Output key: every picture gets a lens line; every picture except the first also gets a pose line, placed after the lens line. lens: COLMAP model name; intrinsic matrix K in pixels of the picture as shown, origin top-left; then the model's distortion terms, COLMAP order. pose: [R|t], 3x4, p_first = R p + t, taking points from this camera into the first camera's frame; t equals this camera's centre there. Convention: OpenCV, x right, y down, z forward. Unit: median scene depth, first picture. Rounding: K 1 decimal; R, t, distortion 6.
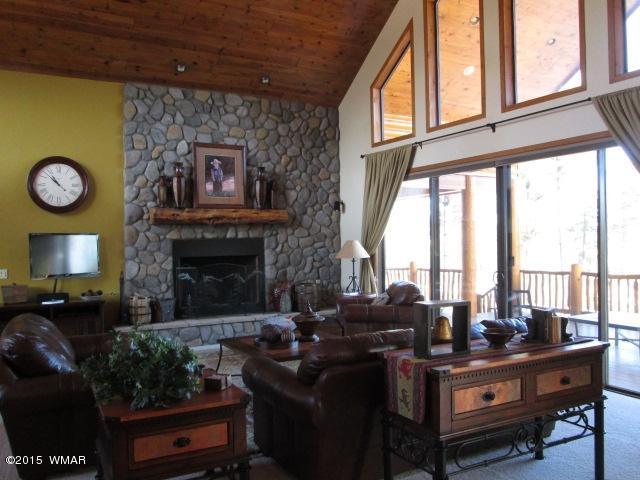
lens RADIAL K [[531.6, 0, 315.1], [0, 531.6, 234.9], [0, 0, 1]] dist [-0.053667, 0.021798]
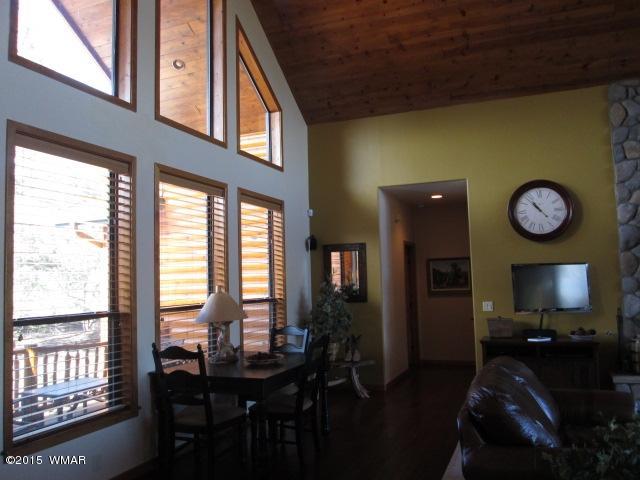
lens RADIAL K [[531.6, 0, 315.1], [0, 531.6, 234.9], [0, 0, 1]] dist [-0.053667, 0.021798]
pose [[0.639179, -0.062034, -0.766552, -0.035979], [0.021464, 0.997792, -0.062850, -0.003354], [0.768759, 0.023719, 0.639099, 0.108738]]
